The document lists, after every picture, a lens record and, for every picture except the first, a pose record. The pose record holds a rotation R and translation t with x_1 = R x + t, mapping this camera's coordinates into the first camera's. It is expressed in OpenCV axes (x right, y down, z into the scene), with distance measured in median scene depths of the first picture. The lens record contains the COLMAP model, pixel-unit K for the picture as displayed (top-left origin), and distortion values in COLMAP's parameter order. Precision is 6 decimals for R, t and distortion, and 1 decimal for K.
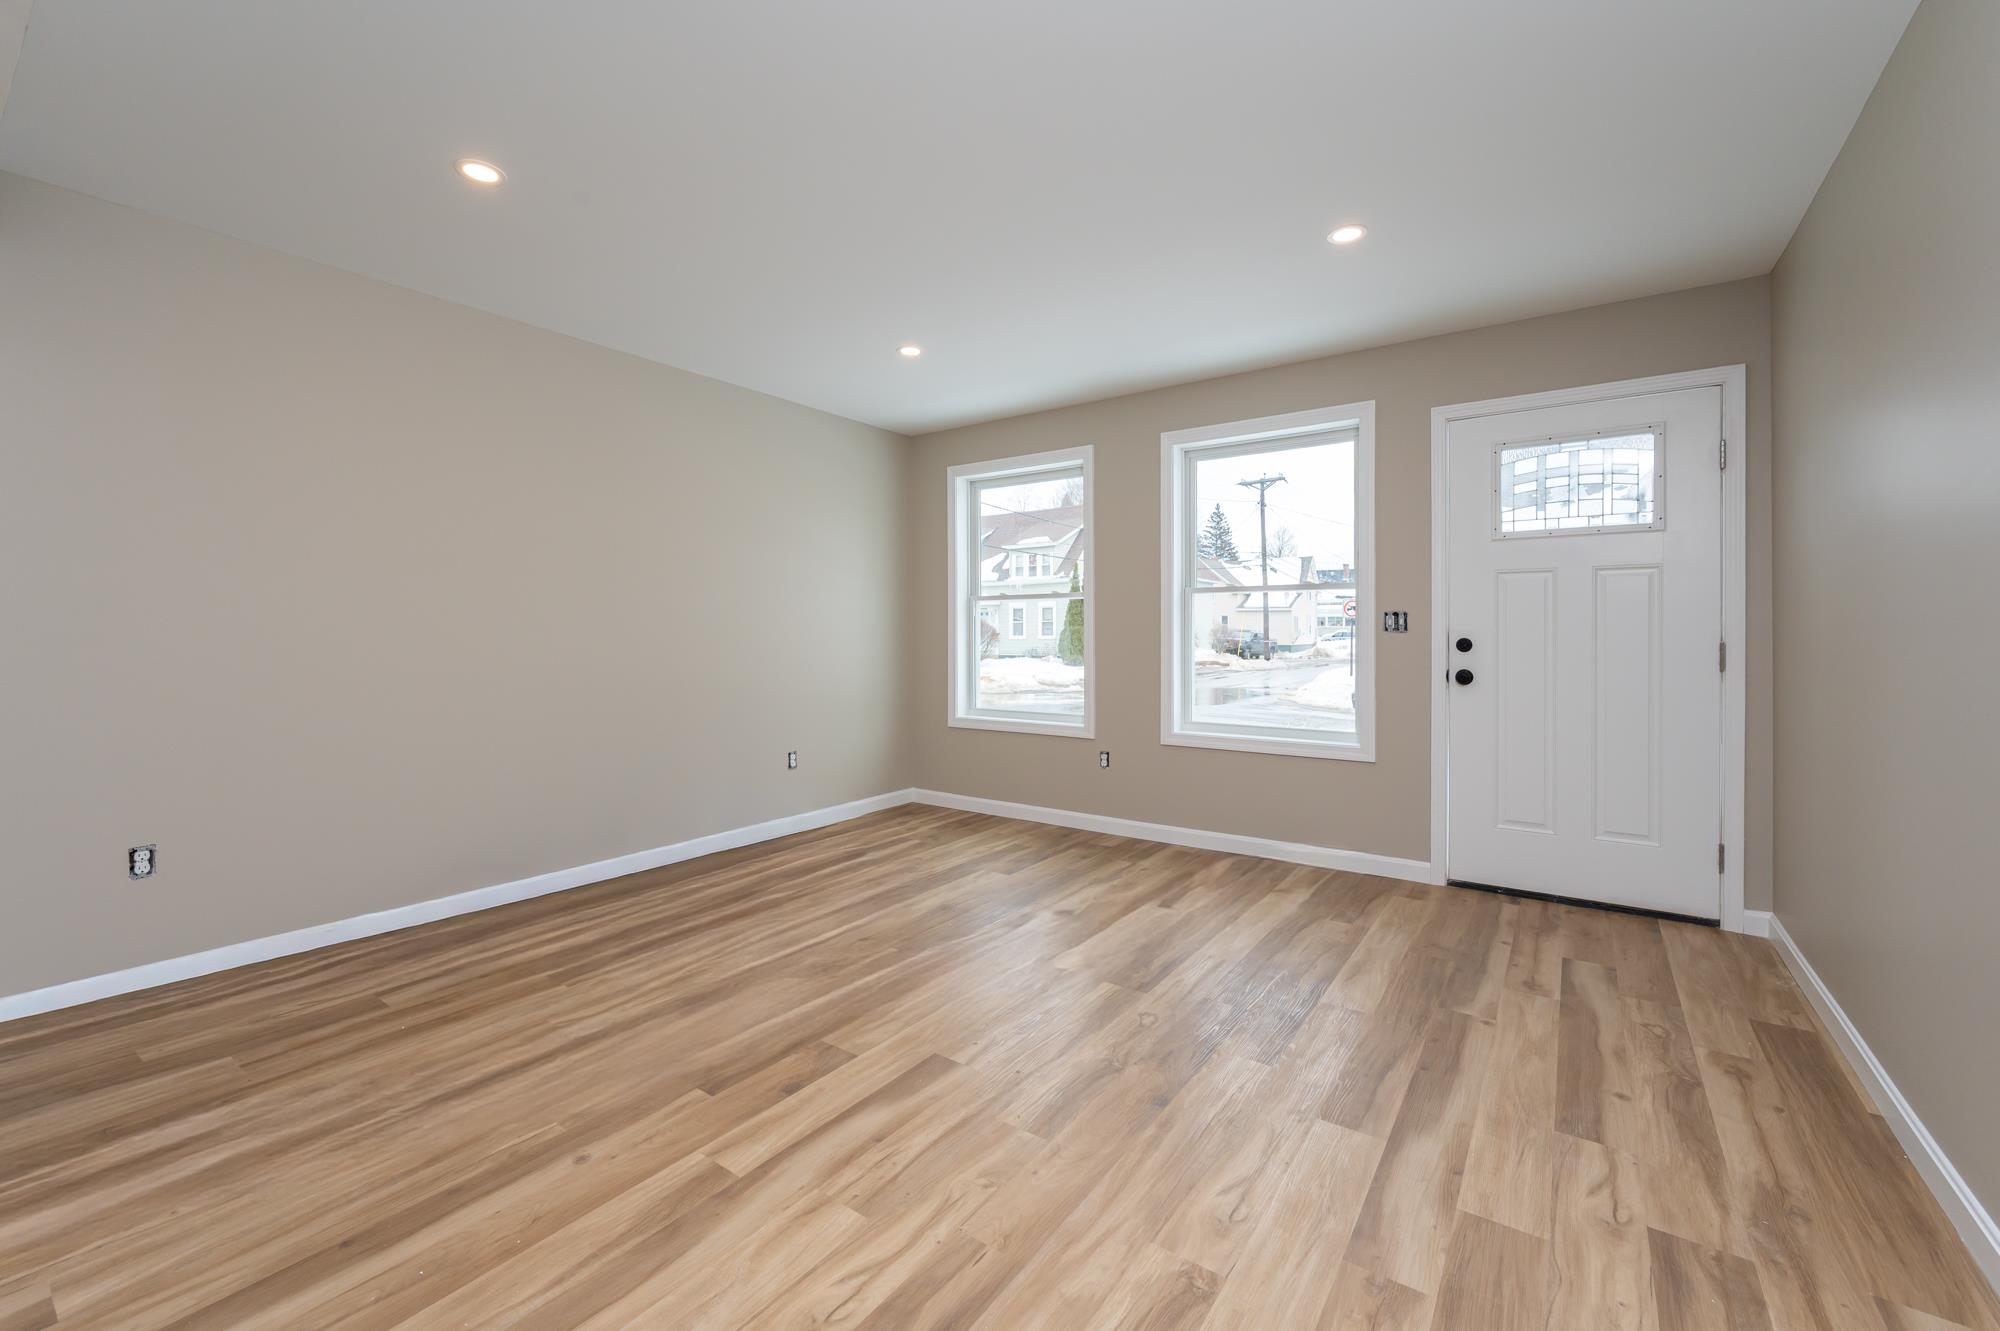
lens RADIAL K [[823.3, 0, 999.4], [0, 823.3, 650.2], [0, 0, 1]] dist [-0.009104, 0.001755]
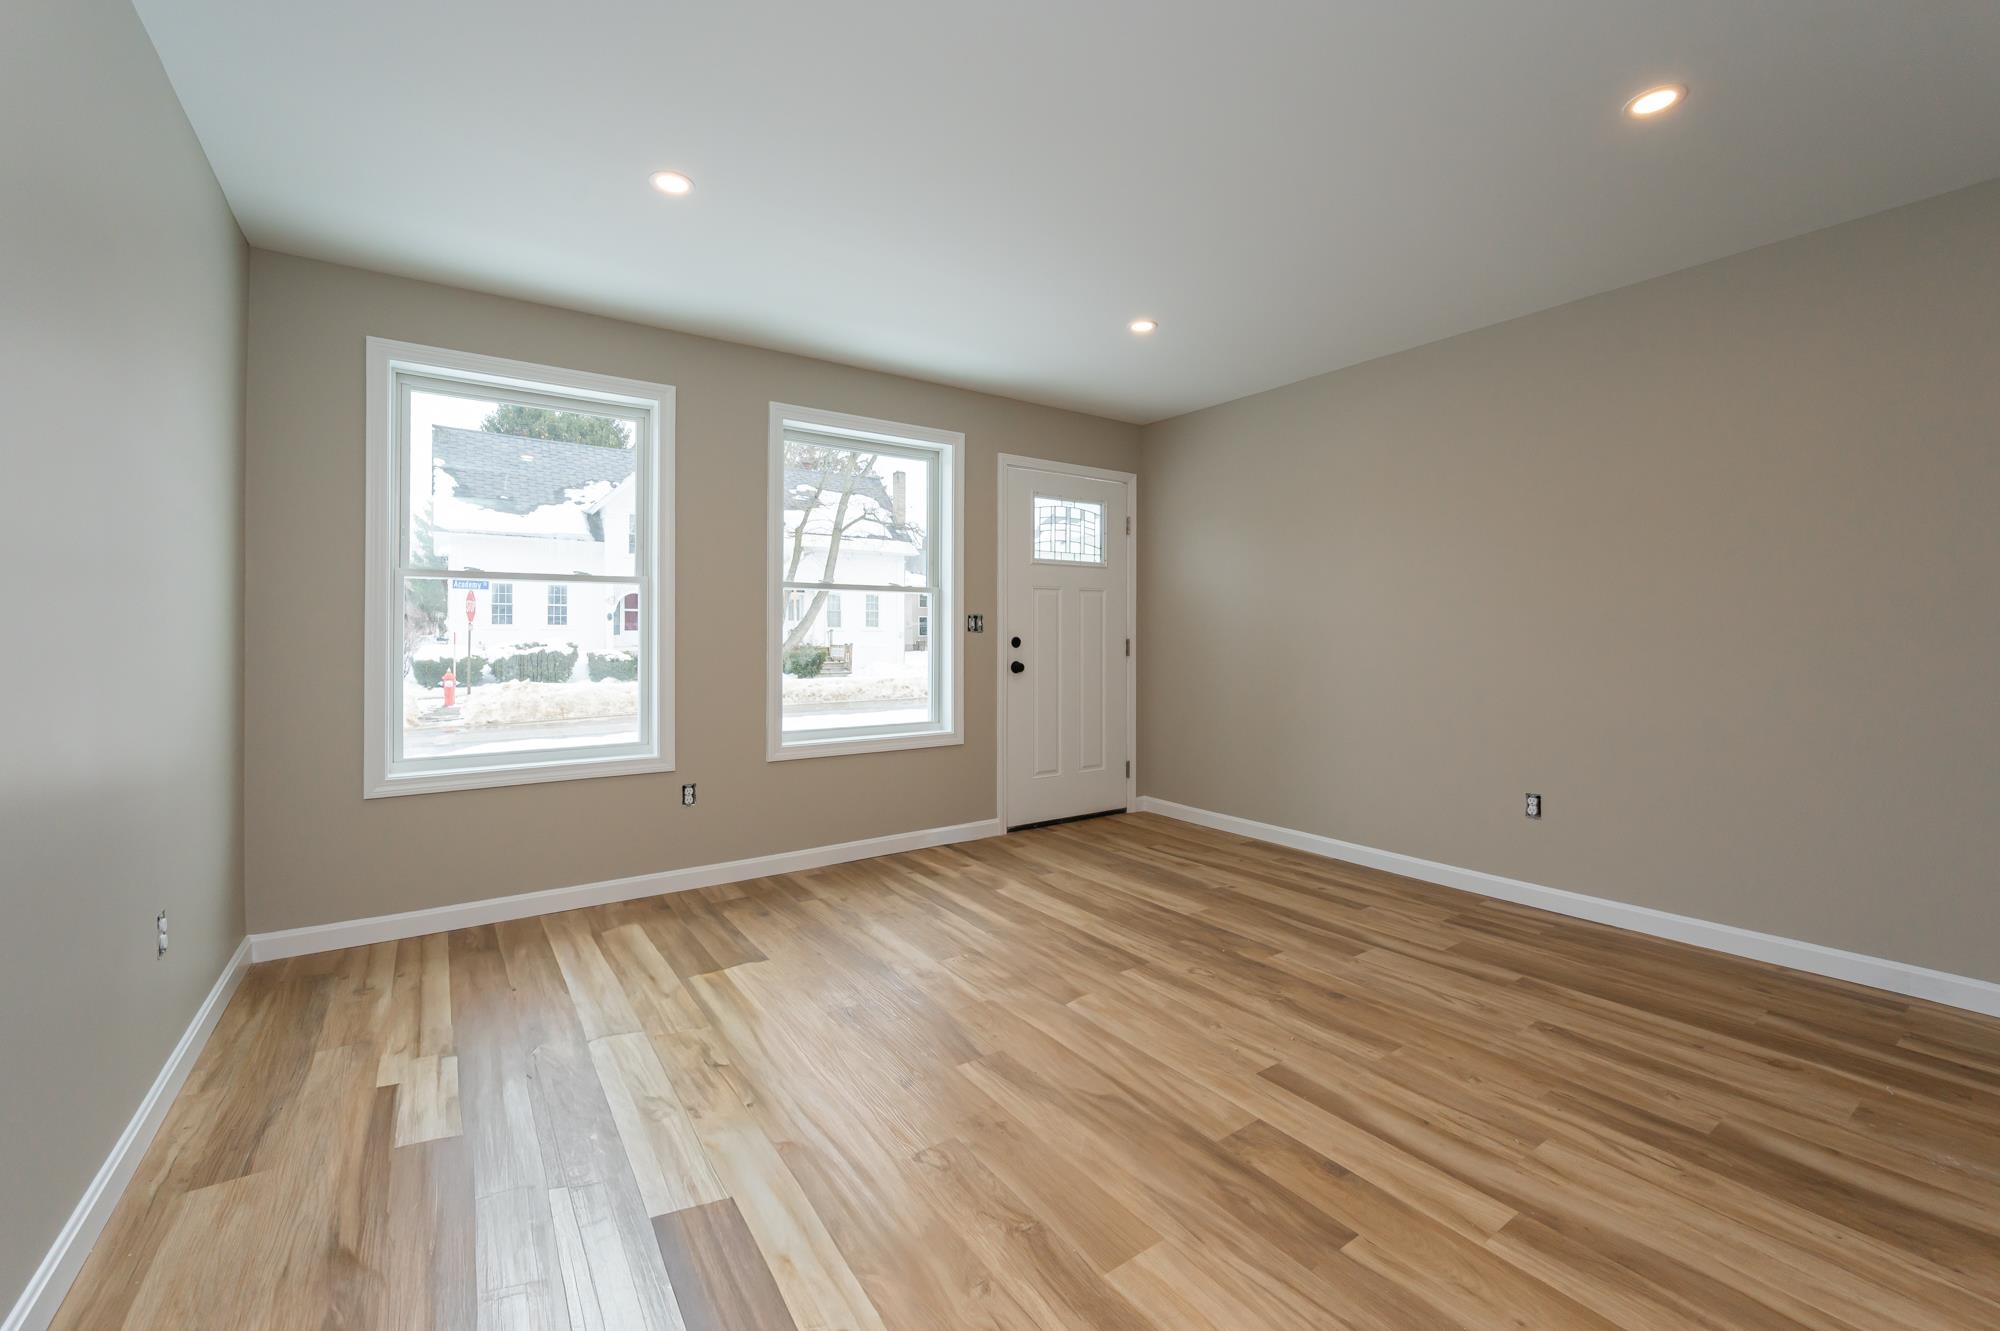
lens RADIAL K [[823.3, 0, 1011.8], [0, 823.3, 646.6], [0, 0, 1]] dist [-0.009104, 0.001755]
pose [[0.319156, -0.014622, 0.947589, -0.670367], [0.017277, 0.999805, 0.009608, -0.012497], [-0.947545, 0.013305, 0.319346, 0.602594]]
